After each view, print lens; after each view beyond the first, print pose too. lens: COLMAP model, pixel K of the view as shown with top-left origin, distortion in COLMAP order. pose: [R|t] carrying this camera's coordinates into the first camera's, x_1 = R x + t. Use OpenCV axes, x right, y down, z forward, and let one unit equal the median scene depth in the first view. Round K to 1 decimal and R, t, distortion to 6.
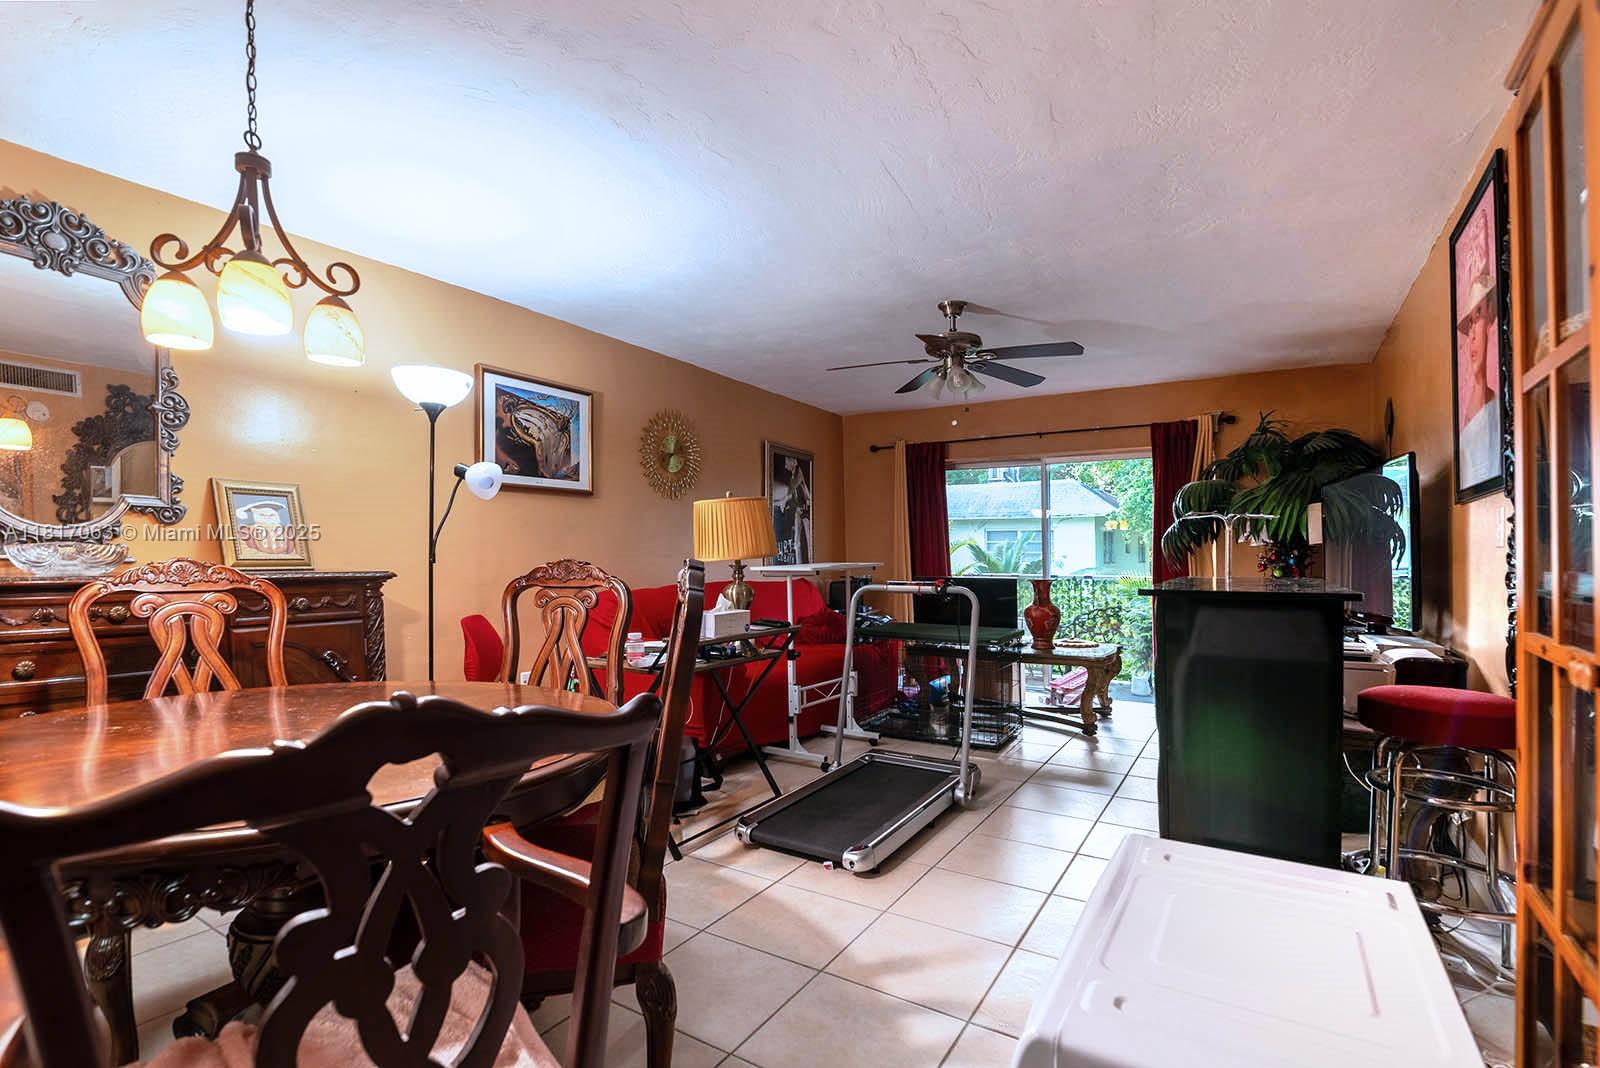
lens RADIAL K [[750.6, 0, 794.1], [0, 750.6, 539.5], [0, 0, 1]] dist [-0.016736, 0.000613]
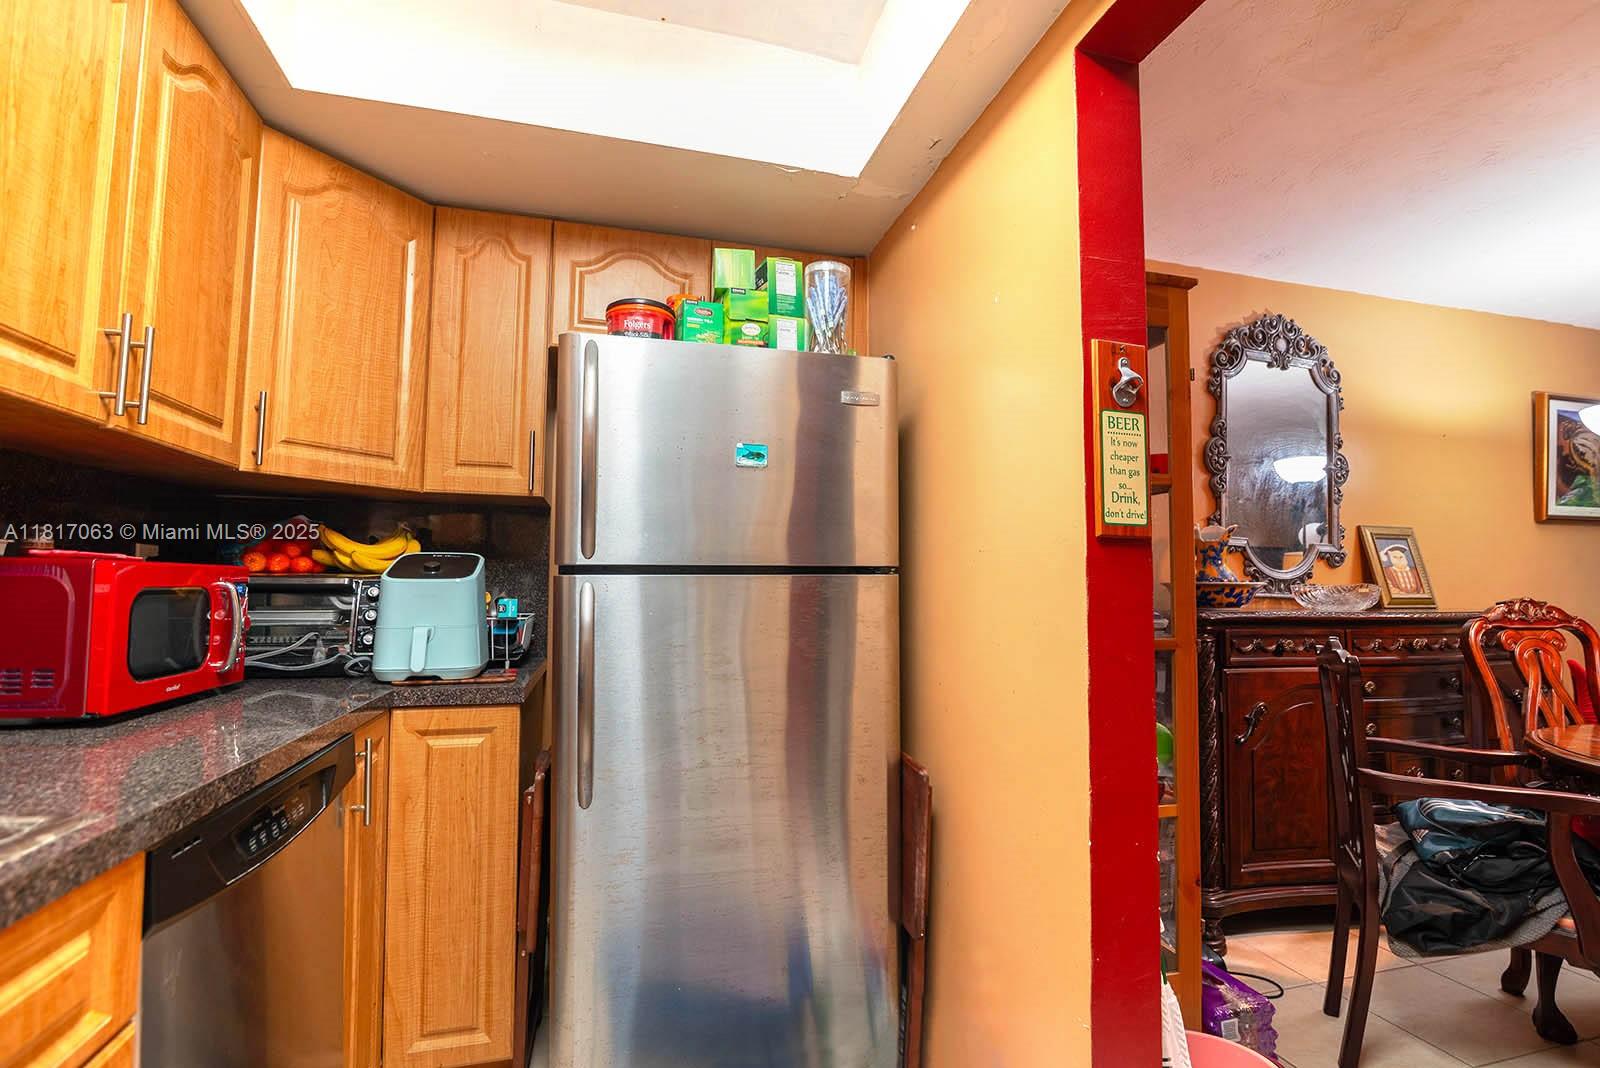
lens RADIAL K [[750.6, 0, 794.1], [0, 750.6, 539.5], [0, 0, 1]] dist [-0.016736, 0.000613]
pose [[0.743519, -0.035588, -0.667767, -0.640503], [0.008794, 0.999017, -0.043450, -0.019173], [0.668657, 0.026434, 0.743101, -0.408984]]
